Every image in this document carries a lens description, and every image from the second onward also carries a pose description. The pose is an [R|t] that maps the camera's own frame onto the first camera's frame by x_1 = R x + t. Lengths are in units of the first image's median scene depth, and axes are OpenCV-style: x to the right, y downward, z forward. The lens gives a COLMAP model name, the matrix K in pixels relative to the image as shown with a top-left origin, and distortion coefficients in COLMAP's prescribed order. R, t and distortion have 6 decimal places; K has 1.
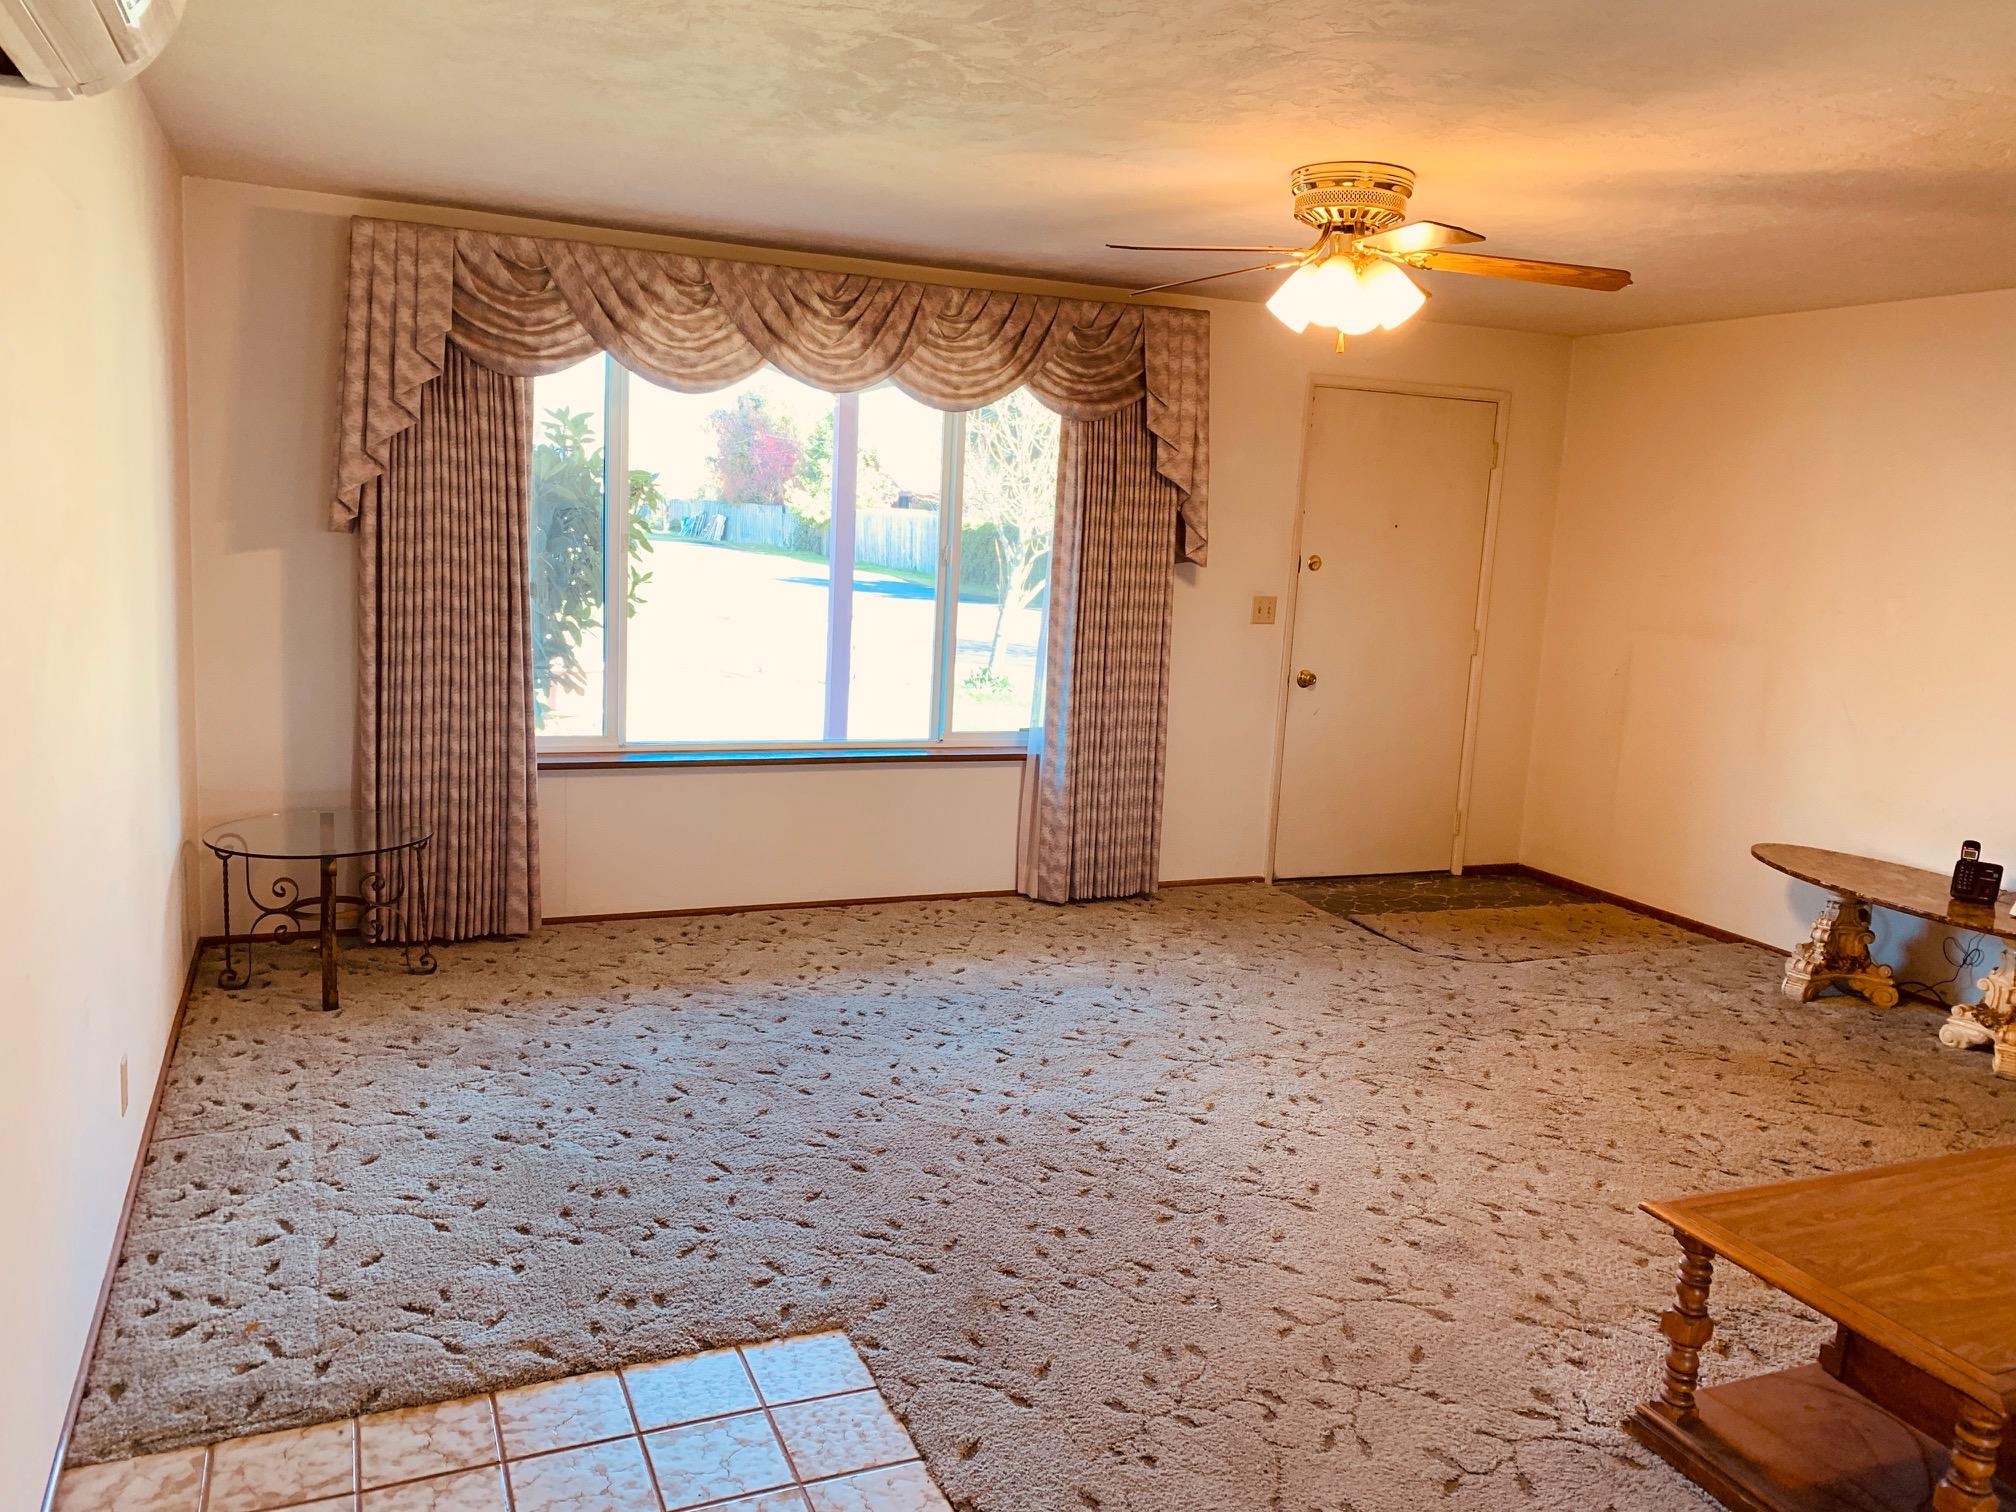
lens RADIAL K [[1549.8, 0, 1000.0], [0, 1549.8, 756.2], [0, 0, 1]] dist [0.021380, -0.017832]
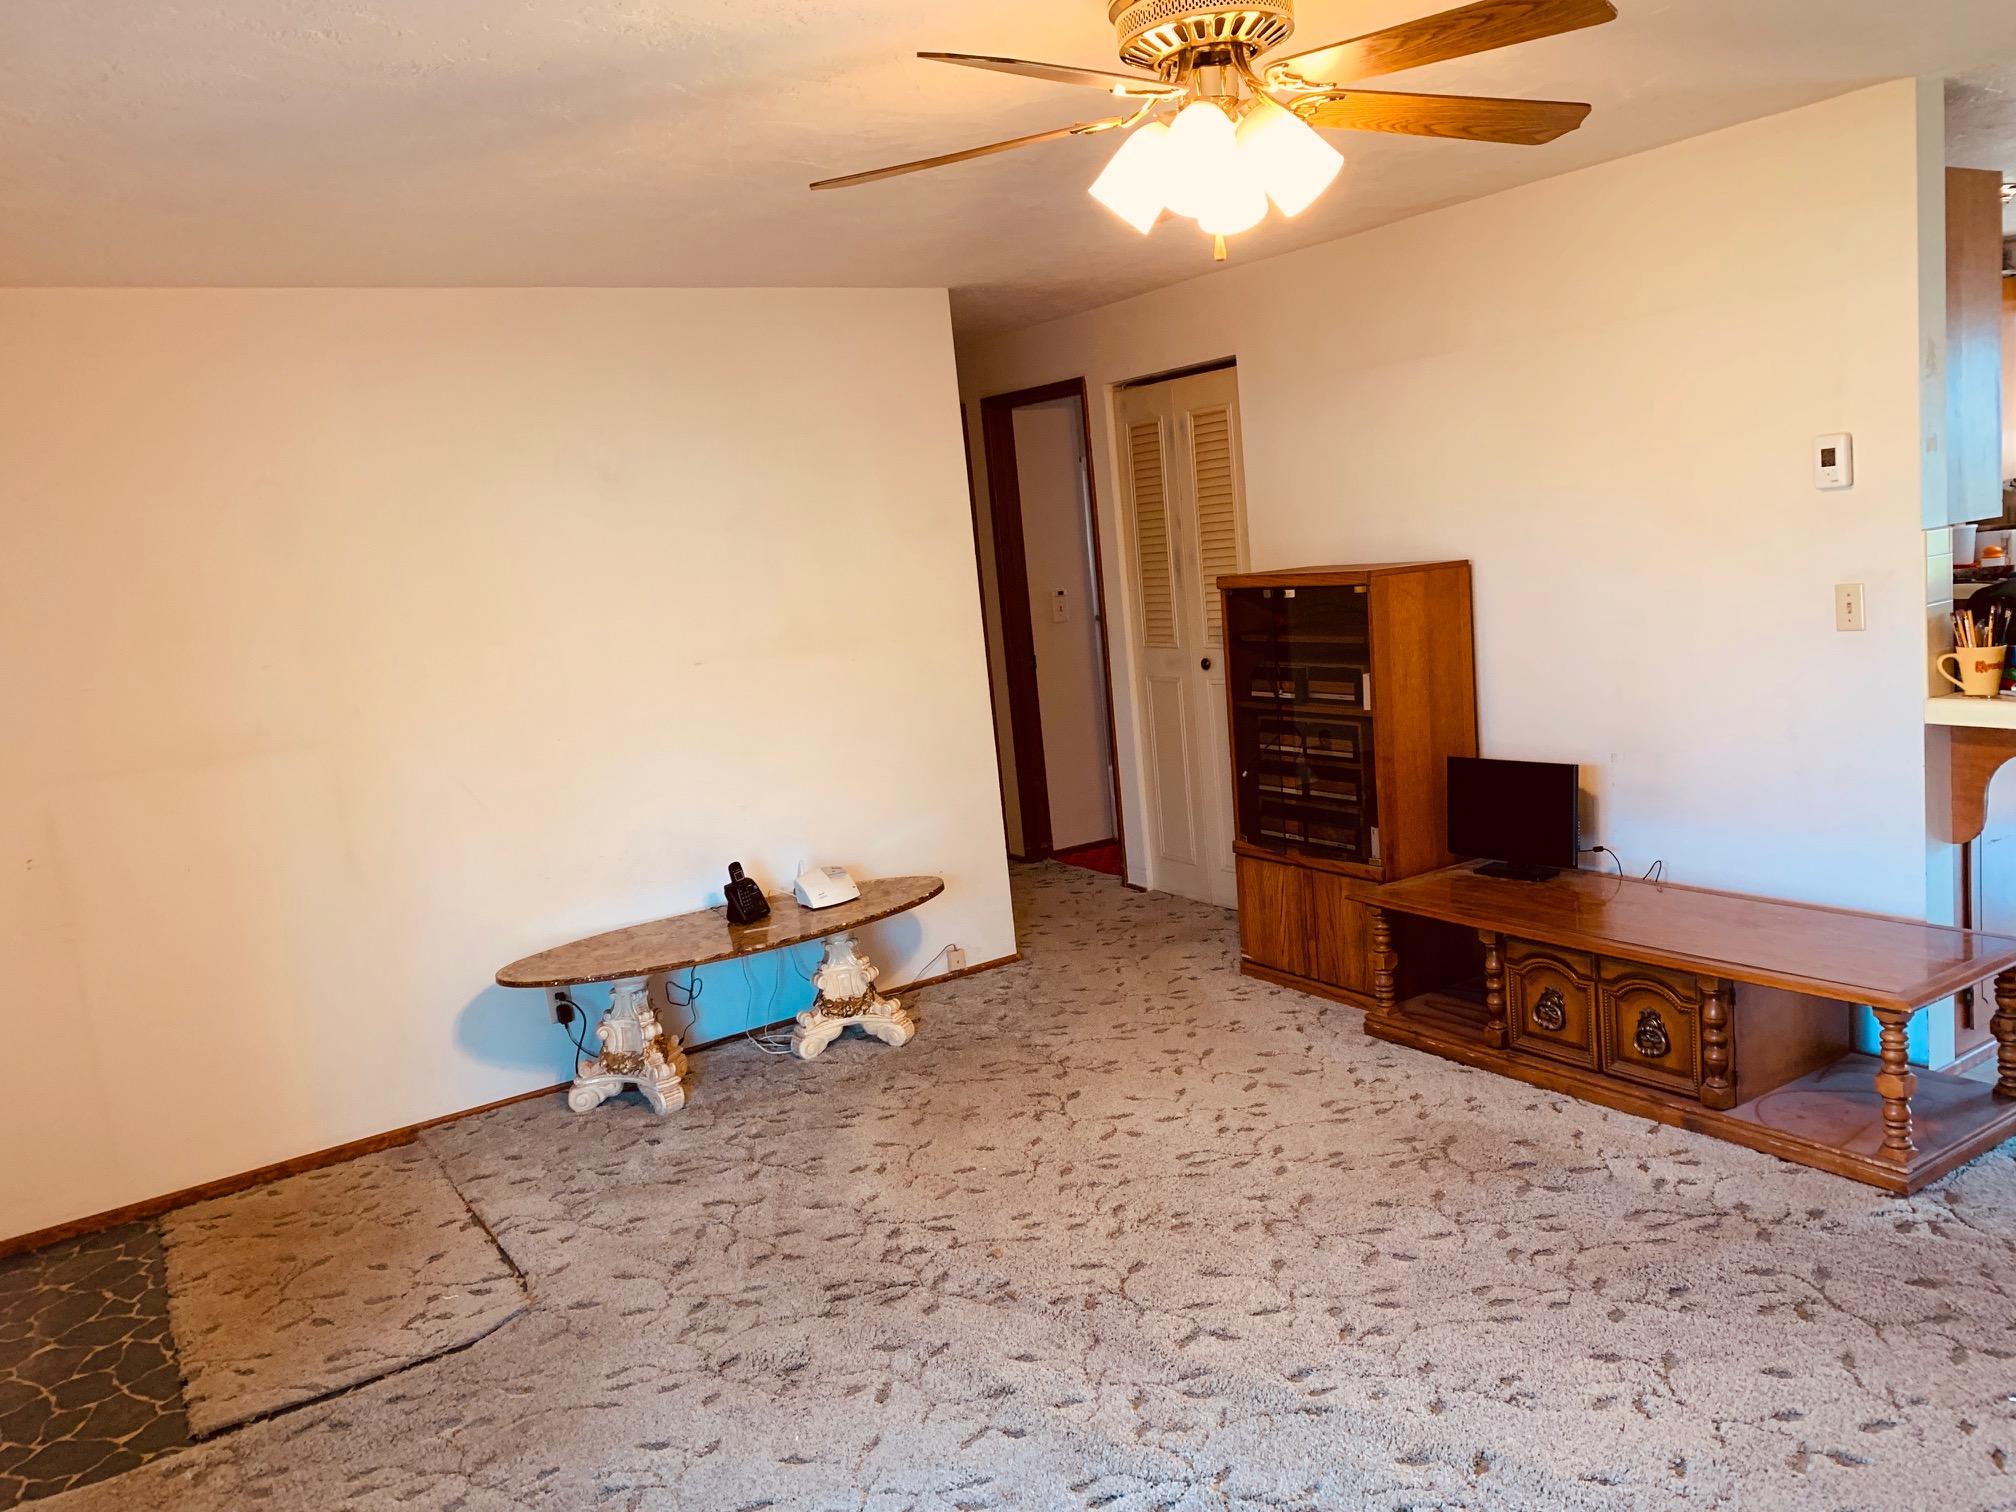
lens RADIAL K [[1549.8, 0, 996.1], [0, 1549.8, 752.2], [0, 0, 1]] dist [0.021380, -0.017832]
pose [[-0.165131, -0.188104, 0.968168, -0.356004], [0.249667, 0.941698, 0.225544, -0.206574], [-0.954148, 0.278964, -0.108540, 1.033217]]
